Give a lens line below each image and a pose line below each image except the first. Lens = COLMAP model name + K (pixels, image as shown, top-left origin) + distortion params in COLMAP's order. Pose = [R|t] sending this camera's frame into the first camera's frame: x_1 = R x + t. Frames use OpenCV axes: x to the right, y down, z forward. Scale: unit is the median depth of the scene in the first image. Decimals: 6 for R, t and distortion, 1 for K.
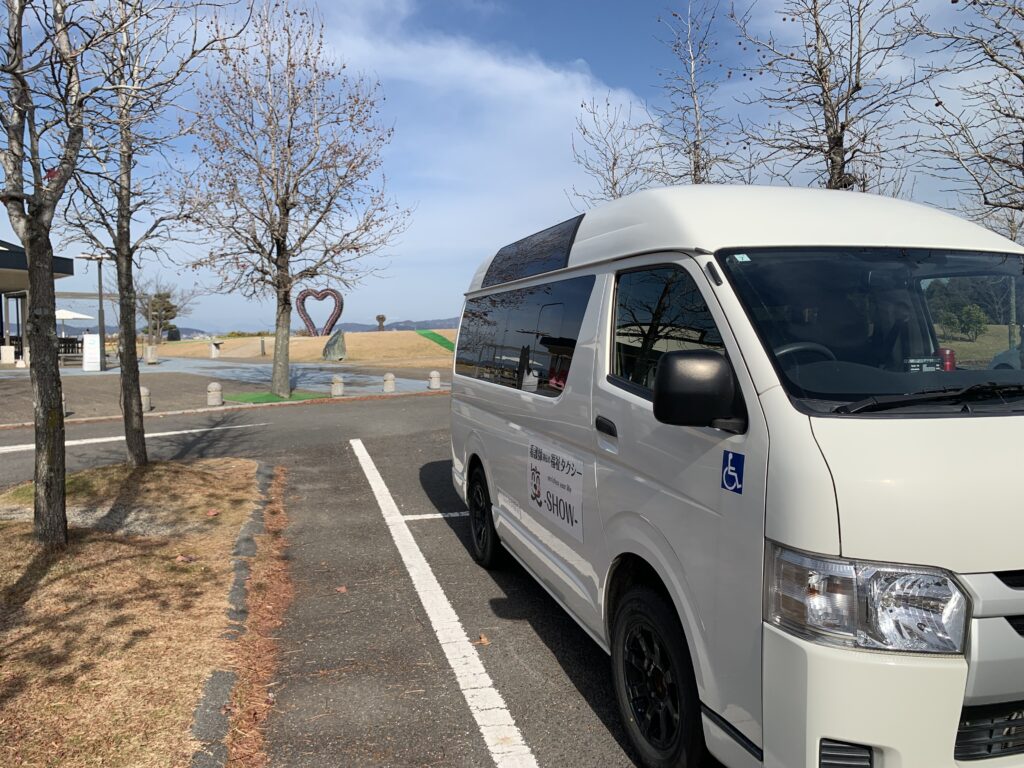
lens RADIAL K [[767.8, 0, 510.6], [0, 767.8, 384.7], [0, 0, 1]] dist [-0.024923, 0.000893]
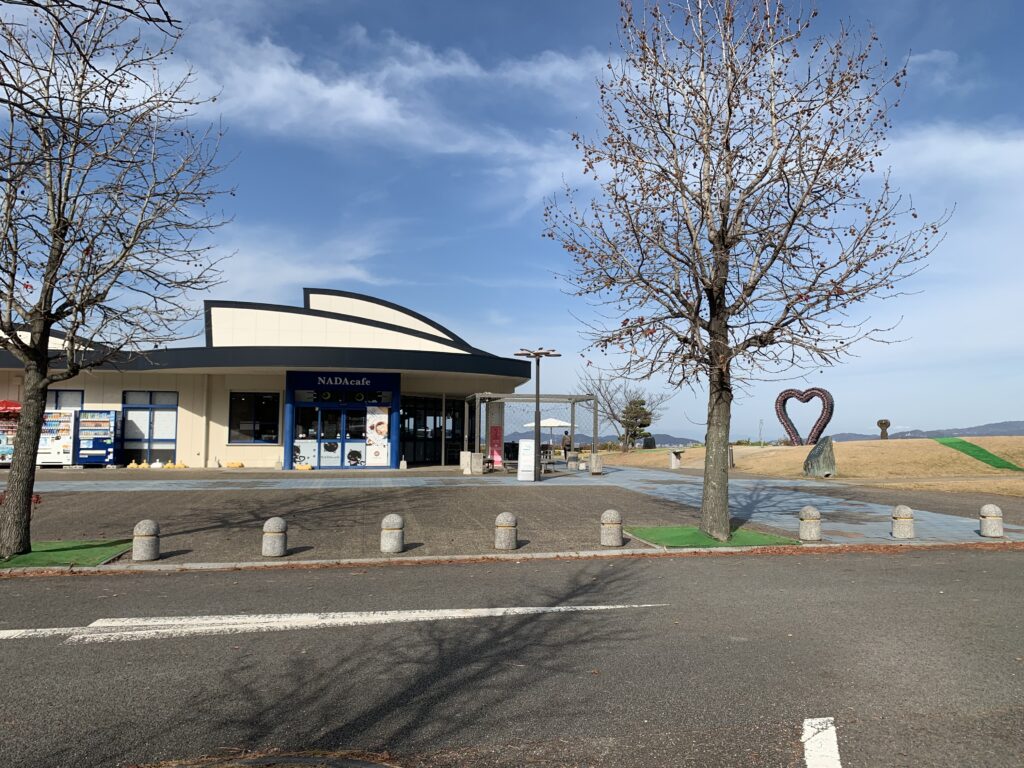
lens RADIAL K [[767.8, 0, 509.2], [0, 767.8, 383.4], [0, 0, 1]] dist [-0.024923, 0.000893]
pose [[0.813074, -0.038784, -0.580867, -0.058764], [-0.045758, 0.990434, -0.130180, -0.017278], [0.580360, 0.132425, 0.803521, 0.332326]]
